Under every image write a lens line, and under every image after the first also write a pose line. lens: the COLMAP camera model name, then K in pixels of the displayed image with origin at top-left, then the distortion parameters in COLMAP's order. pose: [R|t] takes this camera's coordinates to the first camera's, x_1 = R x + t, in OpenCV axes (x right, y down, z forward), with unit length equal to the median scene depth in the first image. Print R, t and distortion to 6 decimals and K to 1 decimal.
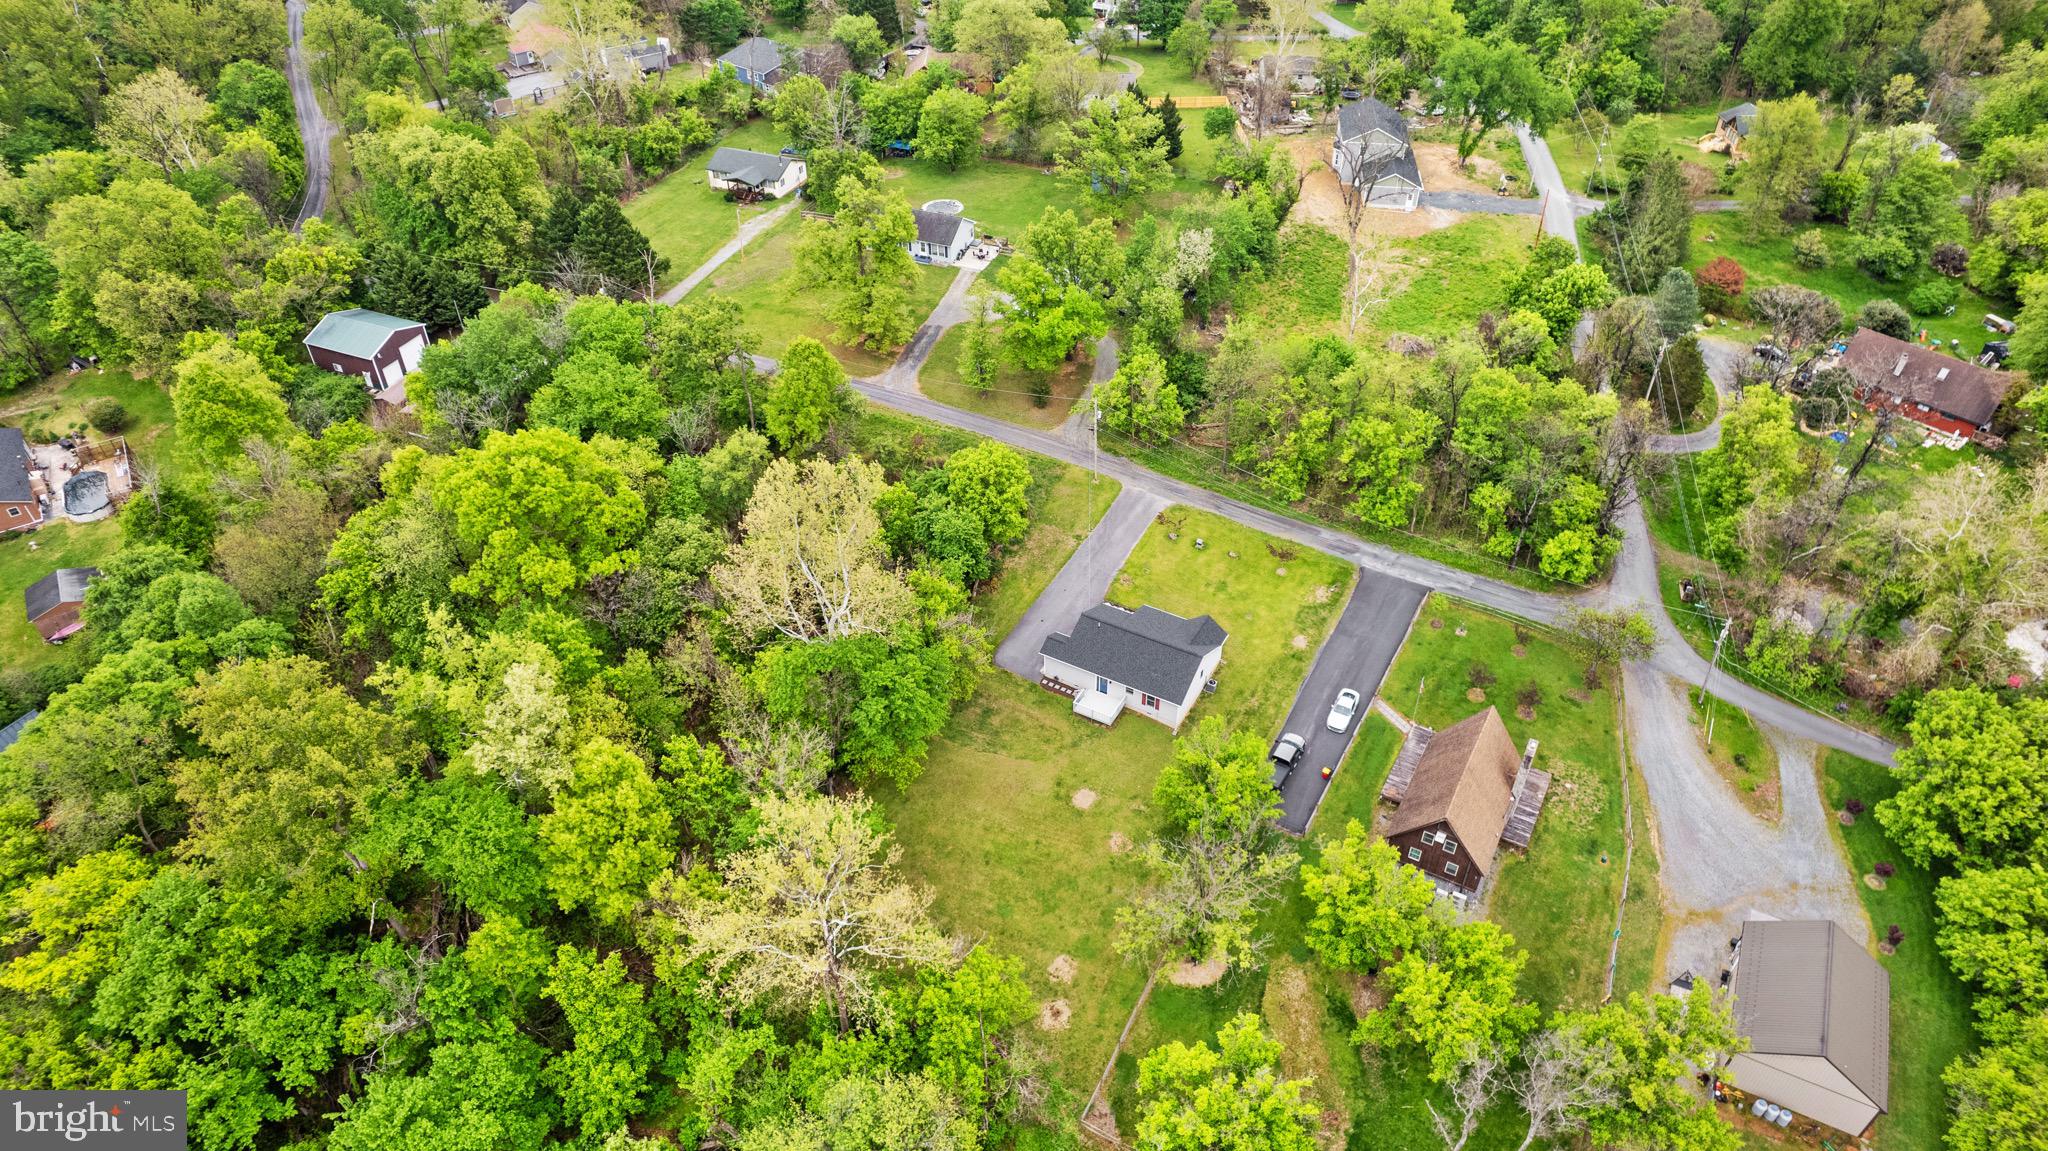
lens RADIAL K [[1316.1, 0, 1025.1], [0, 1316.1, 574.7], [0, 0, 1]] dist [-0.022370, 0.006780]
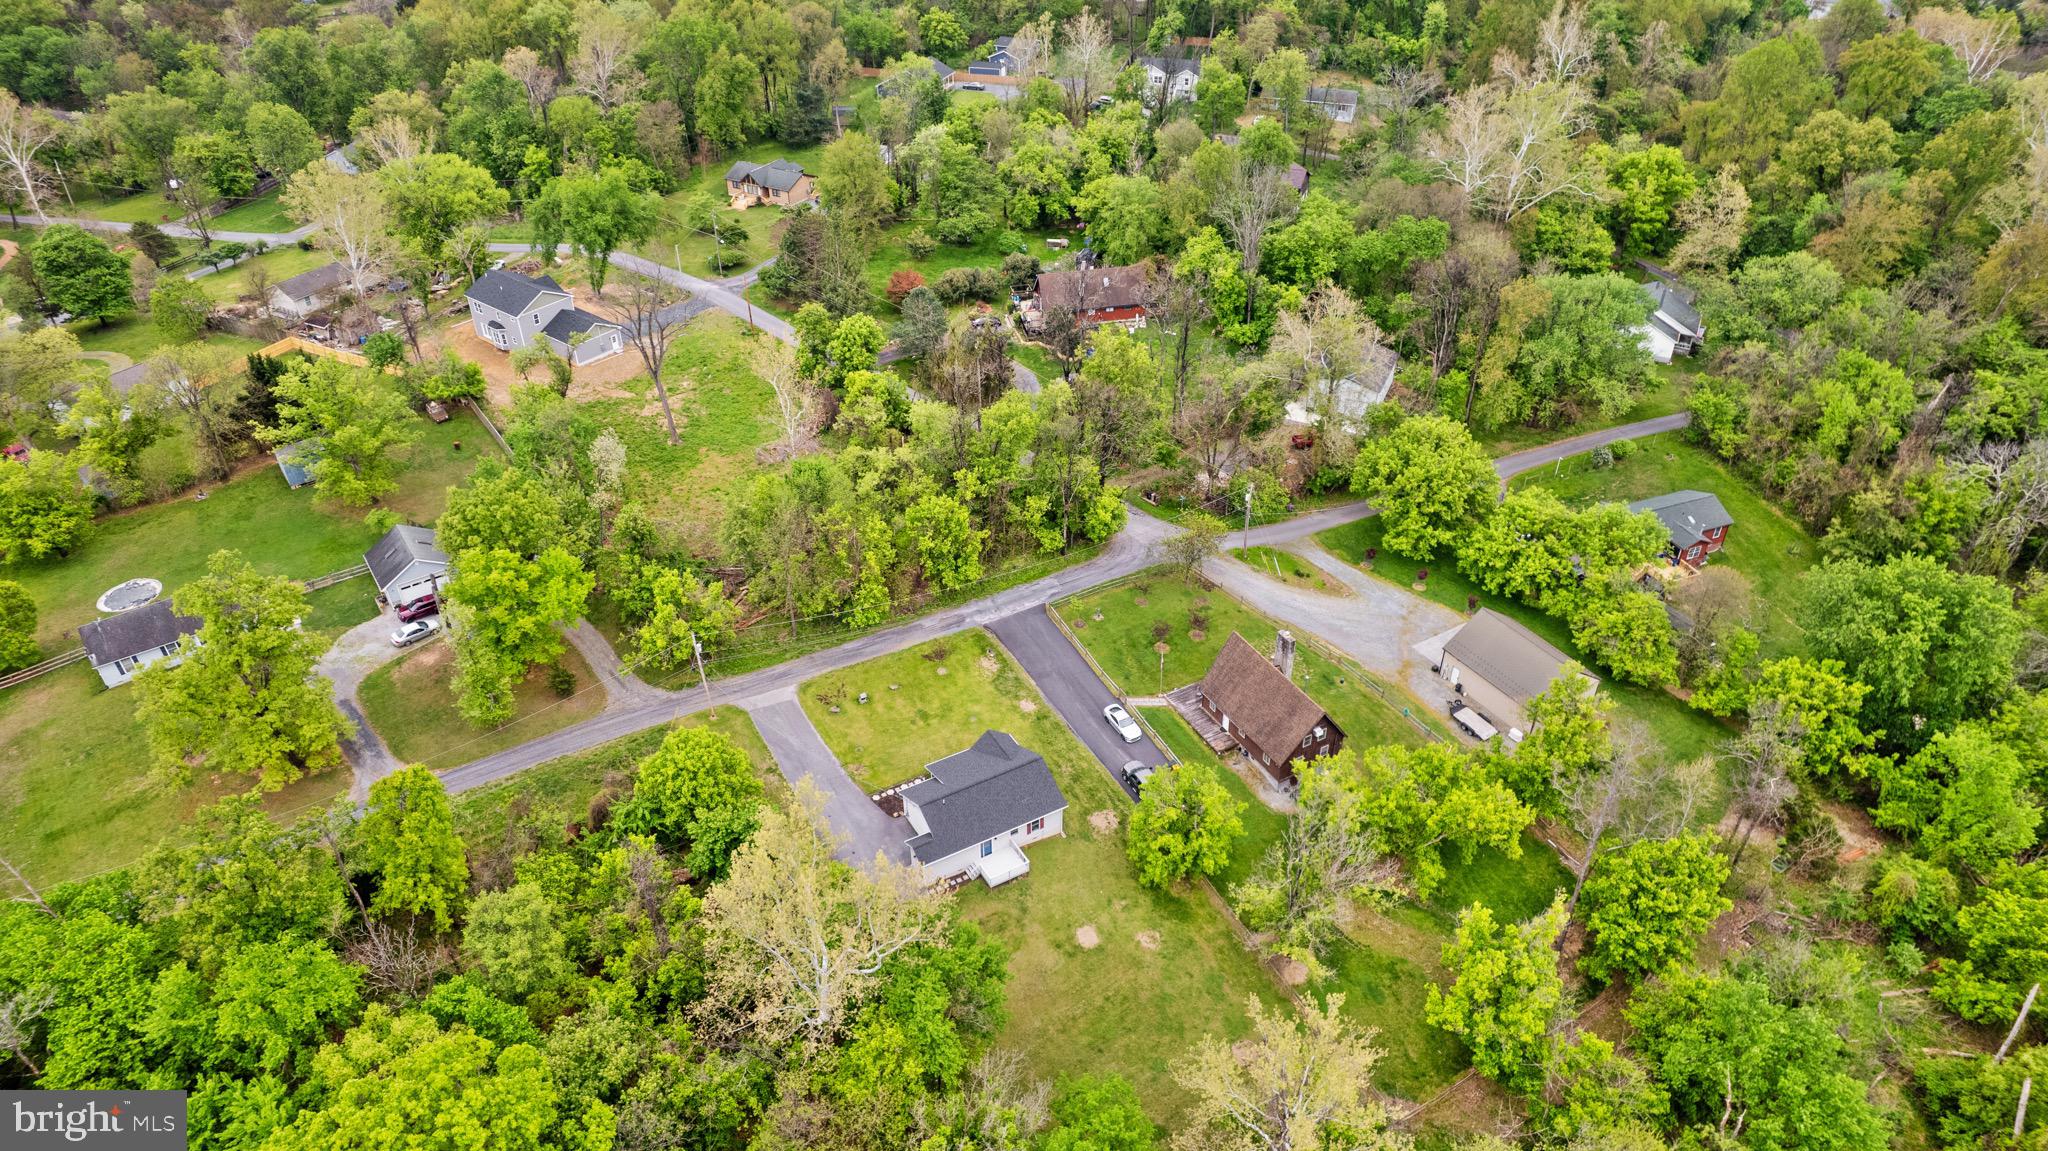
lens RADIAL K [[1316.1, 0, 1031.6], [0, 1316.1, 571.2], [0, 0, 1]] dist [-0.022370, 0.006780]
pose [[0.515400, -0.496622, 0.698376, -0.486609], [0.547083, 0.817954, 0.177909, -0.230423], [-0.659593, 0.290375, 0.693267, 0.254742]]
